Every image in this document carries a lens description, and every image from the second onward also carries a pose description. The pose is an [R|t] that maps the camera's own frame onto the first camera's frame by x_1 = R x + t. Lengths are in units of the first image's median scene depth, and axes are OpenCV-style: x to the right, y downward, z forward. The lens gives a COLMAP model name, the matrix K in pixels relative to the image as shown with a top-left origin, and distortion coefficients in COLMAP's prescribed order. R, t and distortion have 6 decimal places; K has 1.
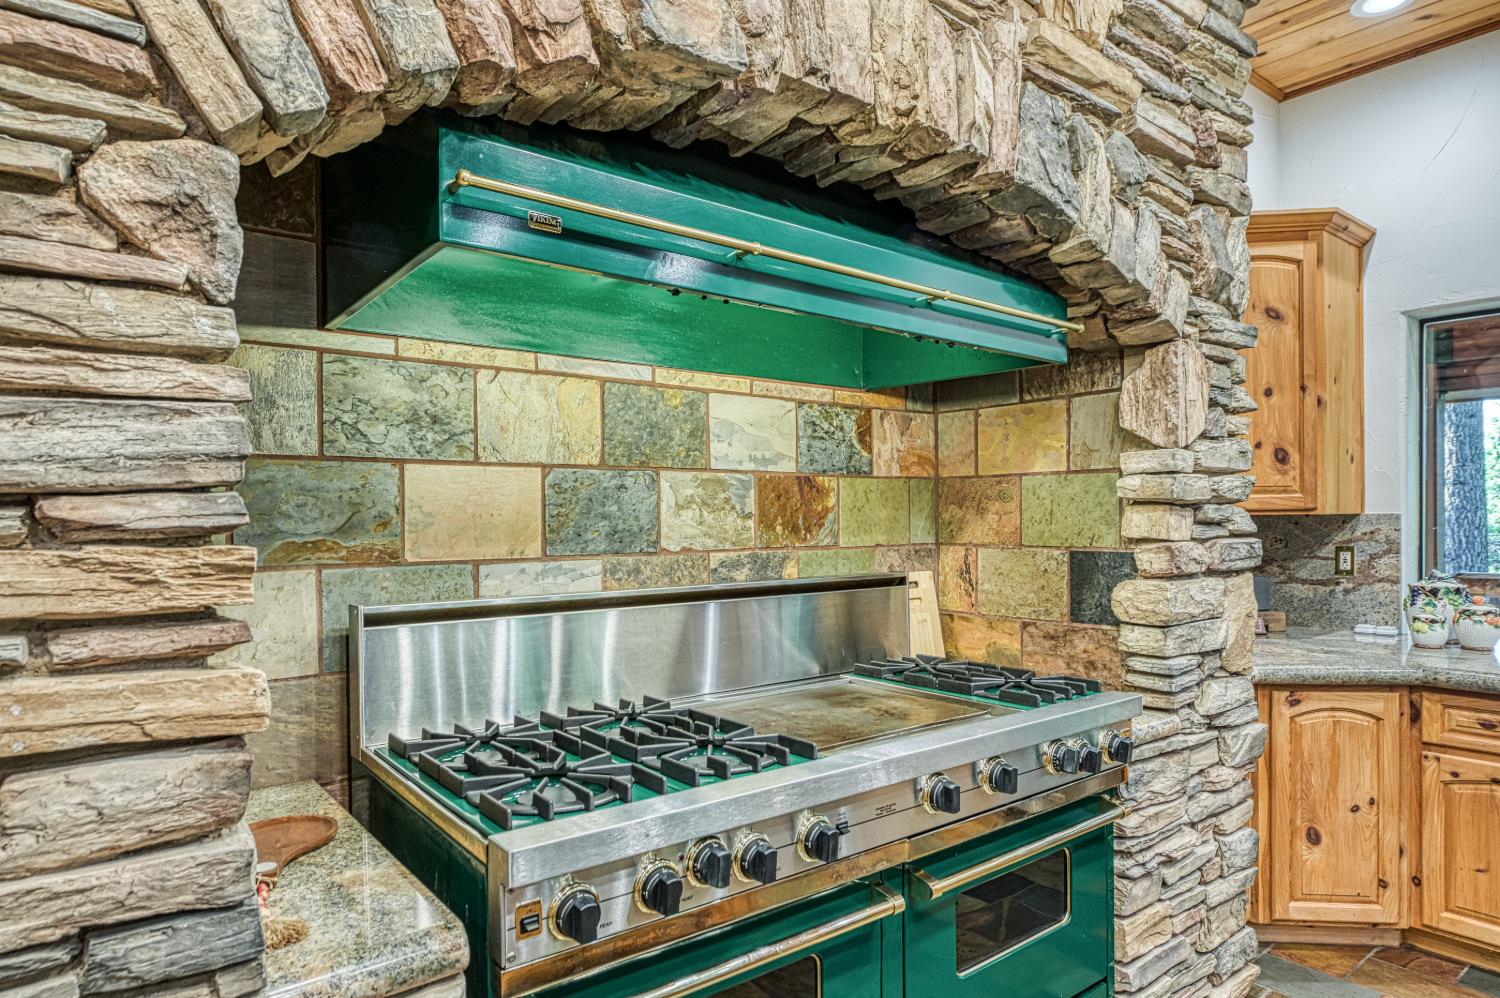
lens RADIAL K [[884.6, 0, 741.6], [0, 884.6, 506.3], [0, 0, 1]] dist [0.004272, 0.000716]
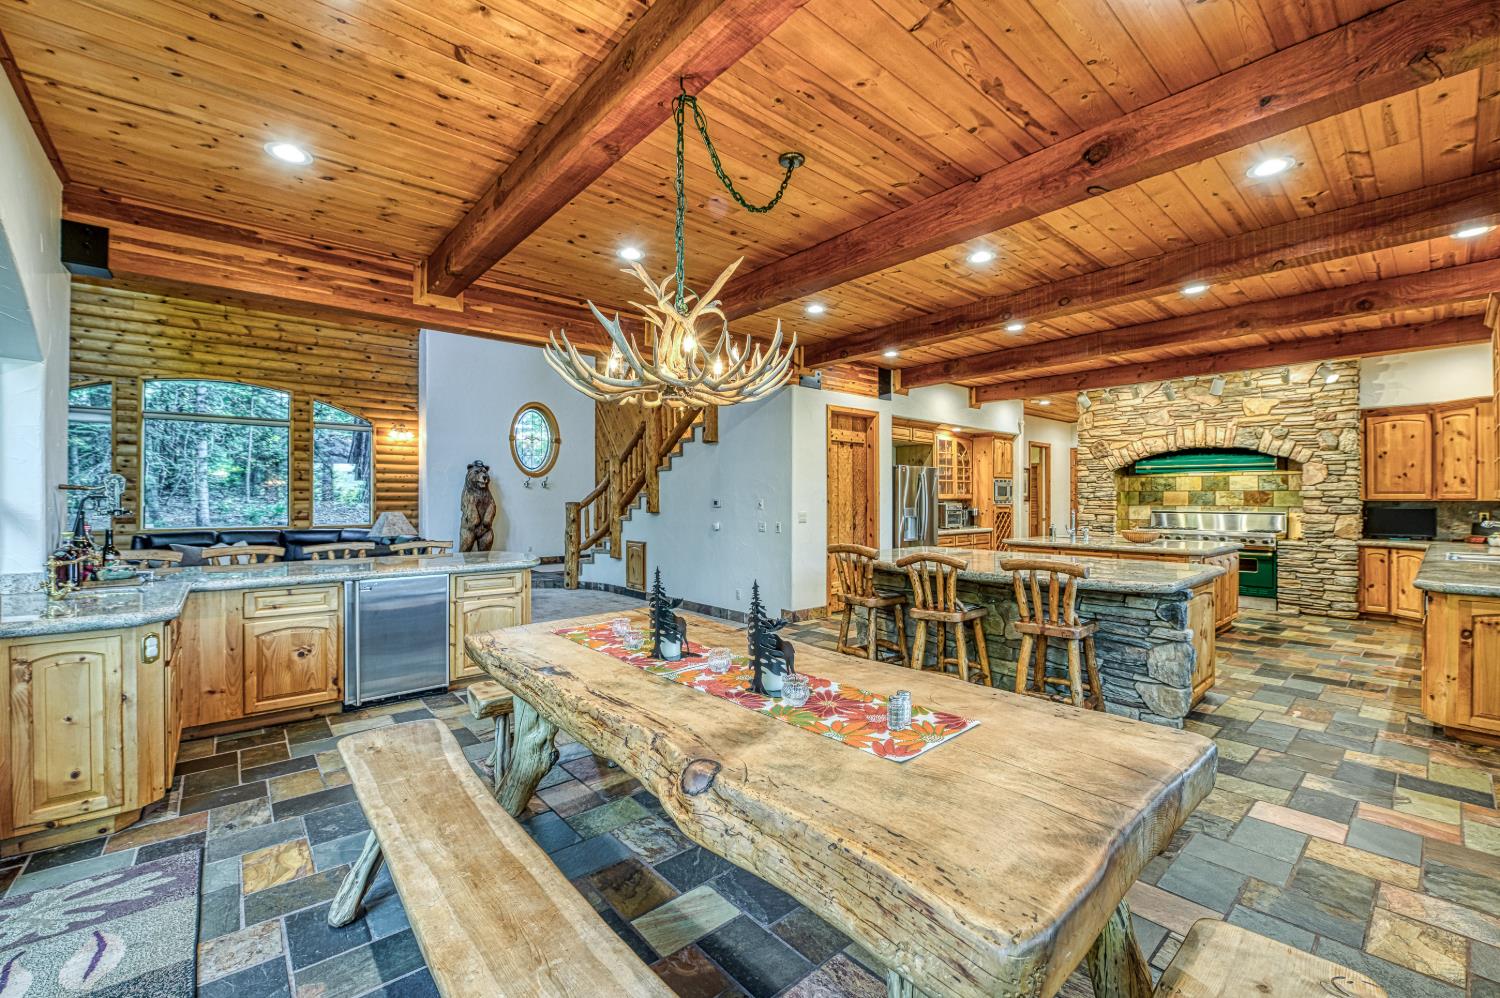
lens RADIAL K [[616.1, 0, 752.8], [0, 616.1, 499.7], [0, 0, 1]] dist [-0.003194, -0.000161]
pose [[0.050944, 0.010228, -0.998649, 3.584071], [0.009400, 0.999898, 0.010721, -0.054059], [0.998657, -0.009933, 0.050843, -2.077374]]
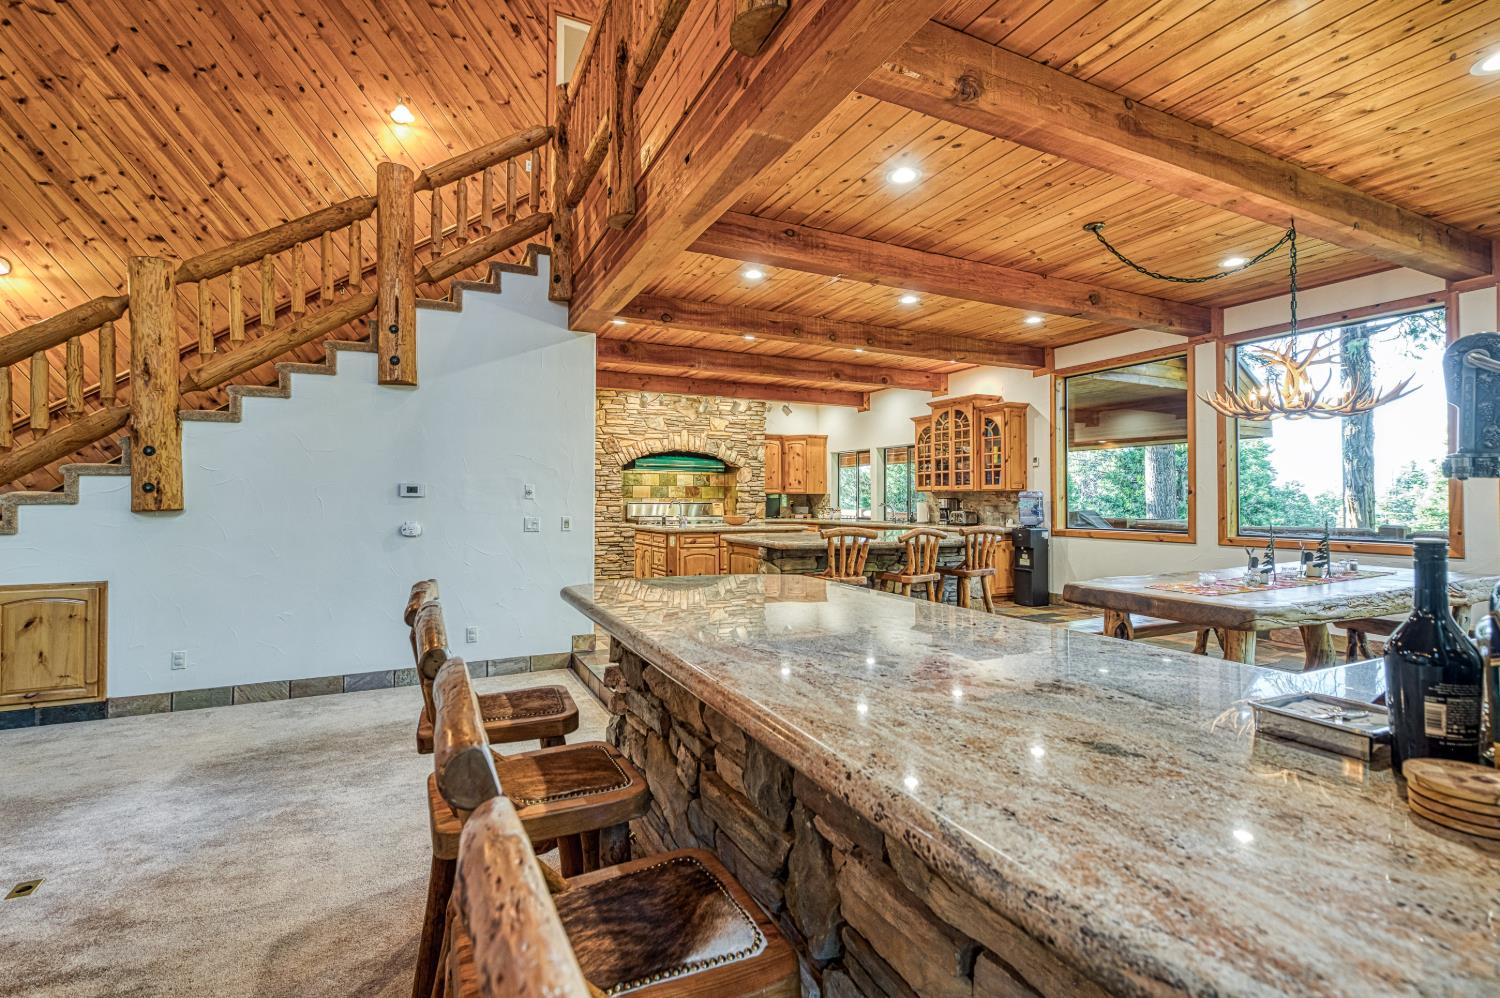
lens RADIAL K [[683.8, 0, 759.3], [0, 683.8, 496.1], [0, 0, 1]] dist [0.001658, 0.000121]
pose [[0.978716, 0.007263, -0.205092, 1.695865], [-0.006007, 0.999959, 0.006744, -0.002672], [0.205133, -0.005369, 0.978719, -4.079958]]
